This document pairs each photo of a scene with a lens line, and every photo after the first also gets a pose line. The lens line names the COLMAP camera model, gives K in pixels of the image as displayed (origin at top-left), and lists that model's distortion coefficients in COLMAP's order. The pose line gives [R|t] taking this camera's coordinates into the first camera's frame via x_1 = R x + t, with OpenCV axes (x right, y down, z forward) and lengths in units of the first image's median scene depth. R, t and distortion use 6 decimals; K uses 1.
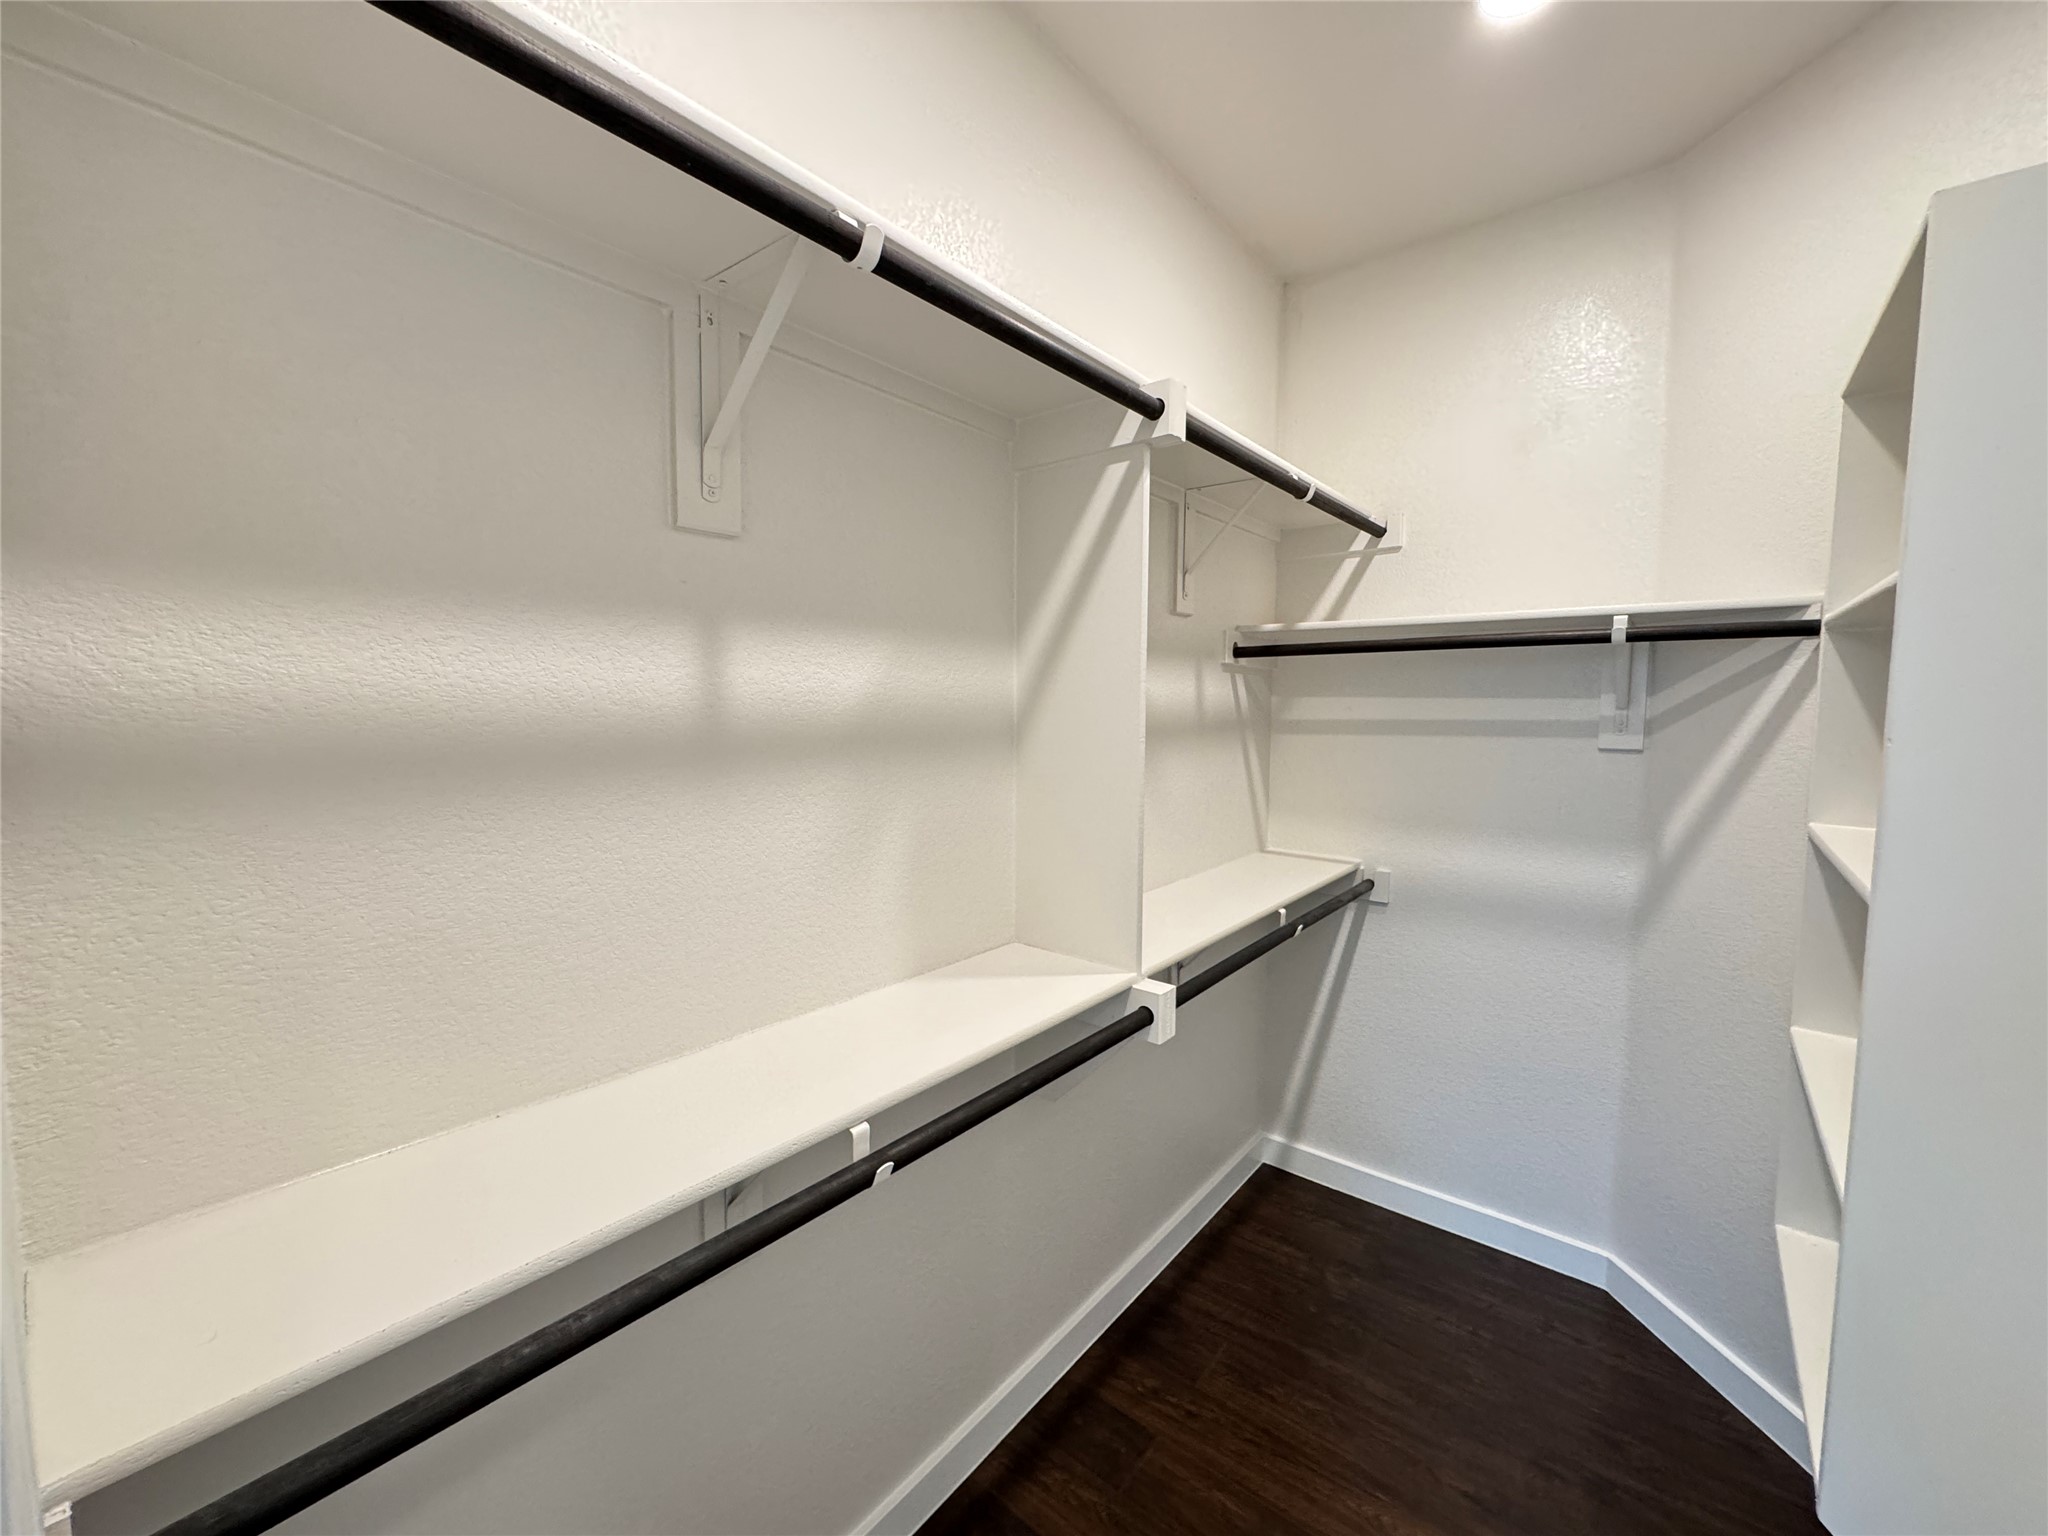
lens RADIAL K [[819.5, 0, 1022.8], [0, 819.5, 764.4], [0, 0, 1]] dist [-0.001794, -0.000479]
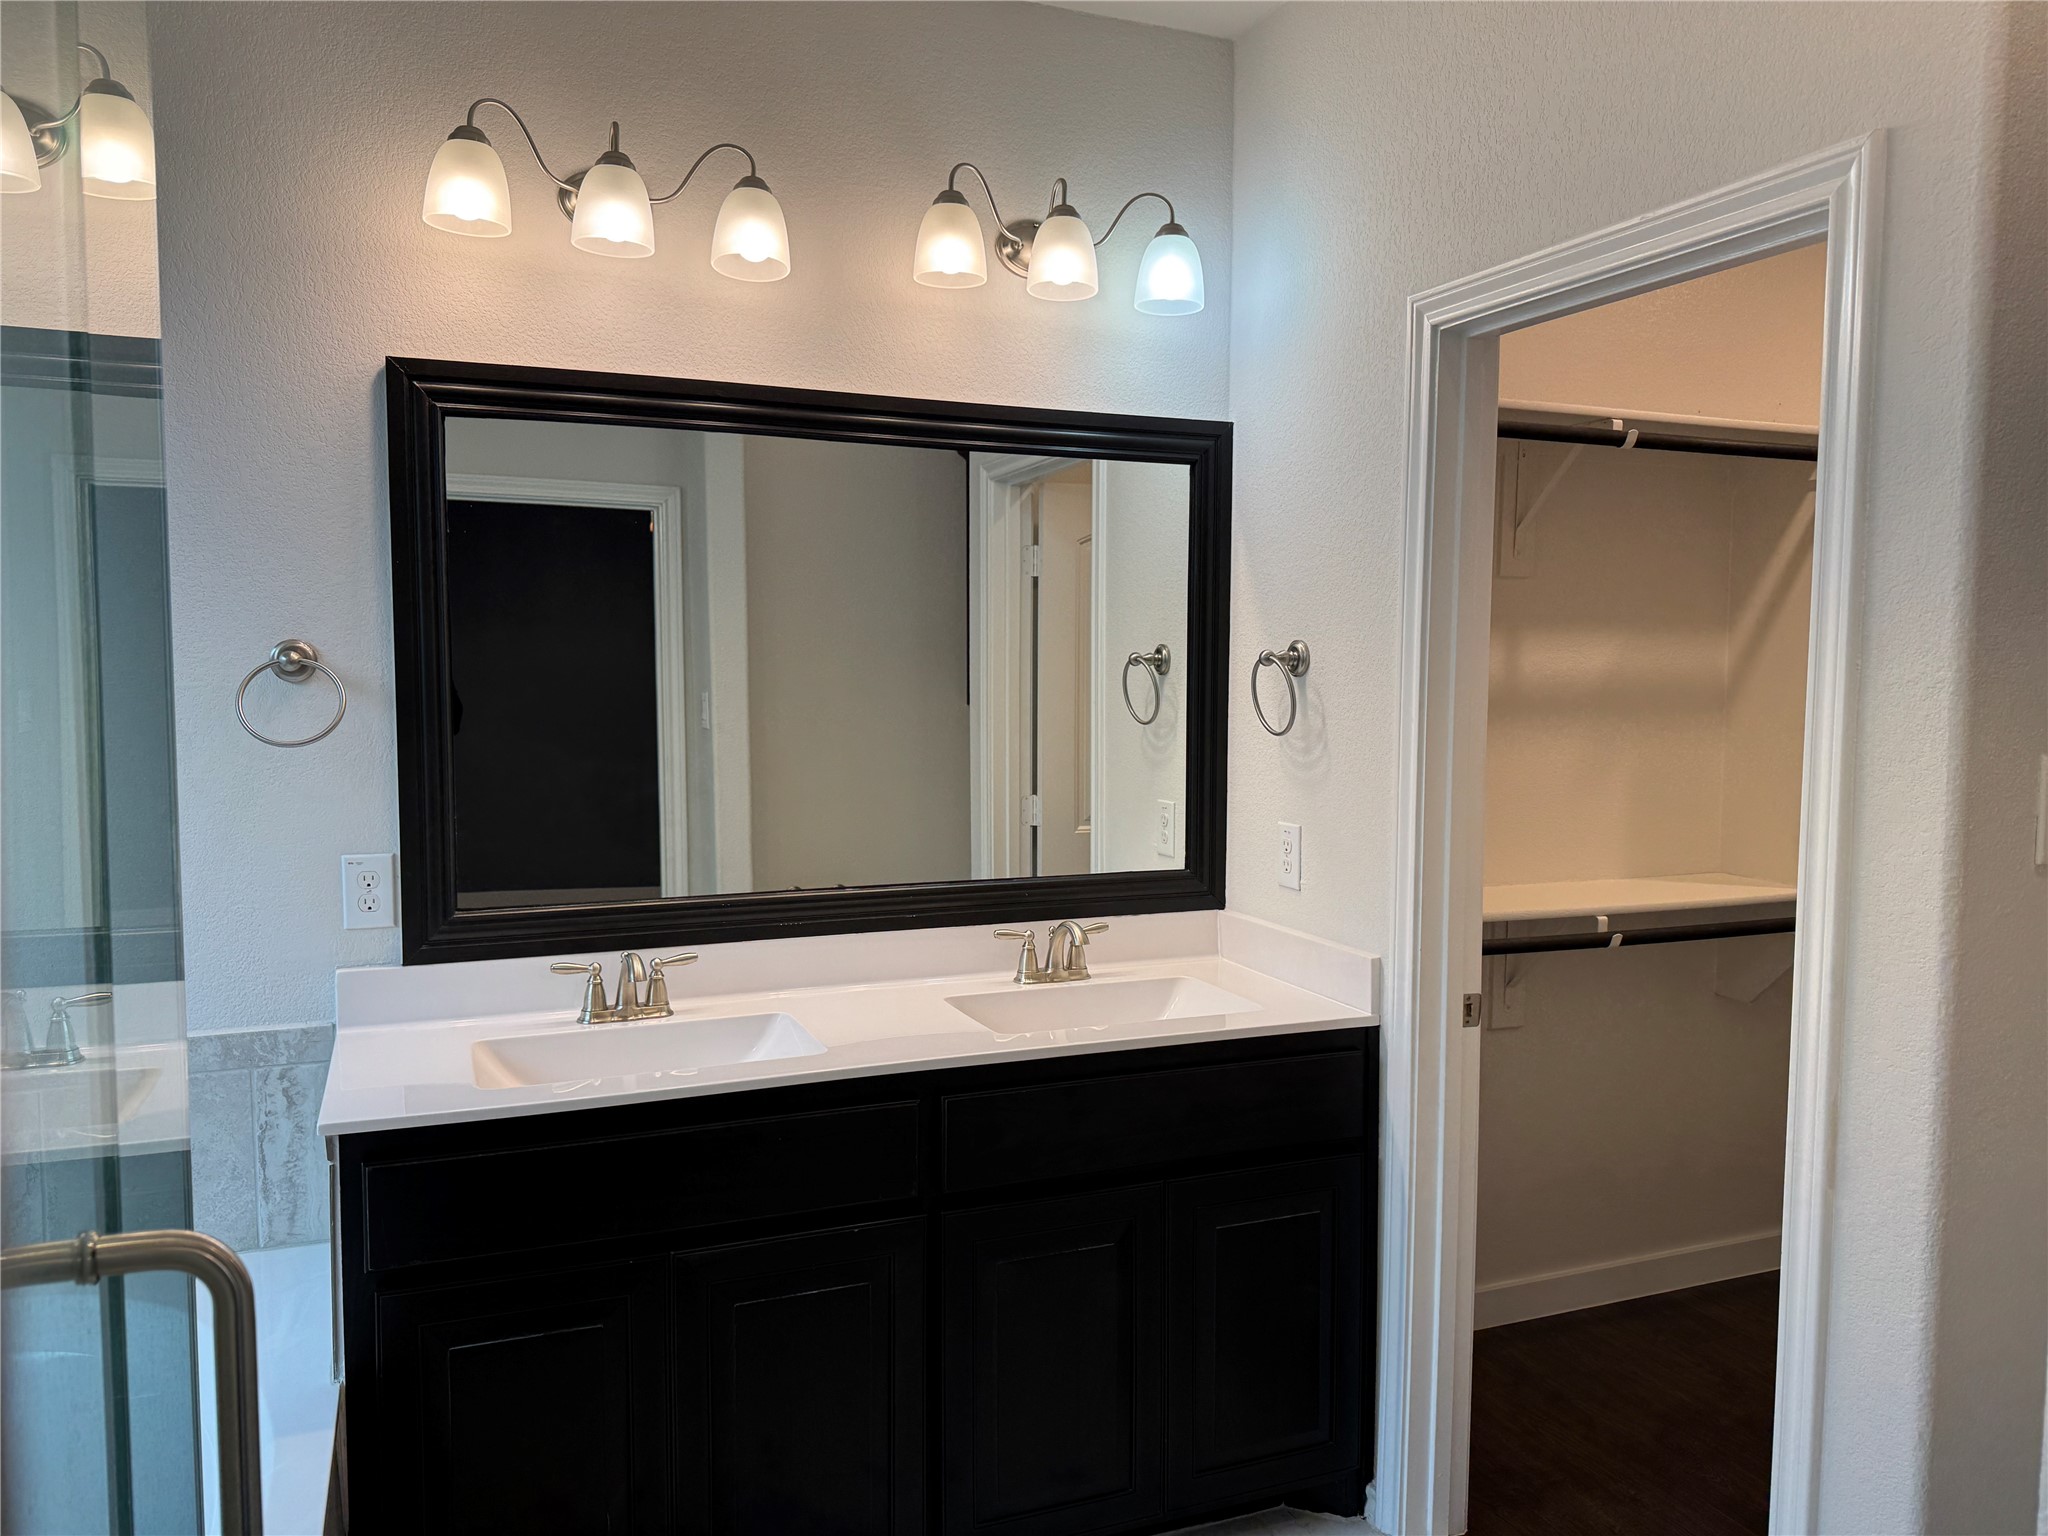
lens RADIAL K [[1486.0, 0, 1021.5], [0, 1486.0, 769.5], [0, 0, 1]] dist [0.005869, 0.000935]
pose [[0.875119, 0.035606, -0.482597, 0.201712], [-0.040584, 0.999176, 0.000127, 0.146016], [0.482204, 0.019474, 0.875843, -2.014118]]
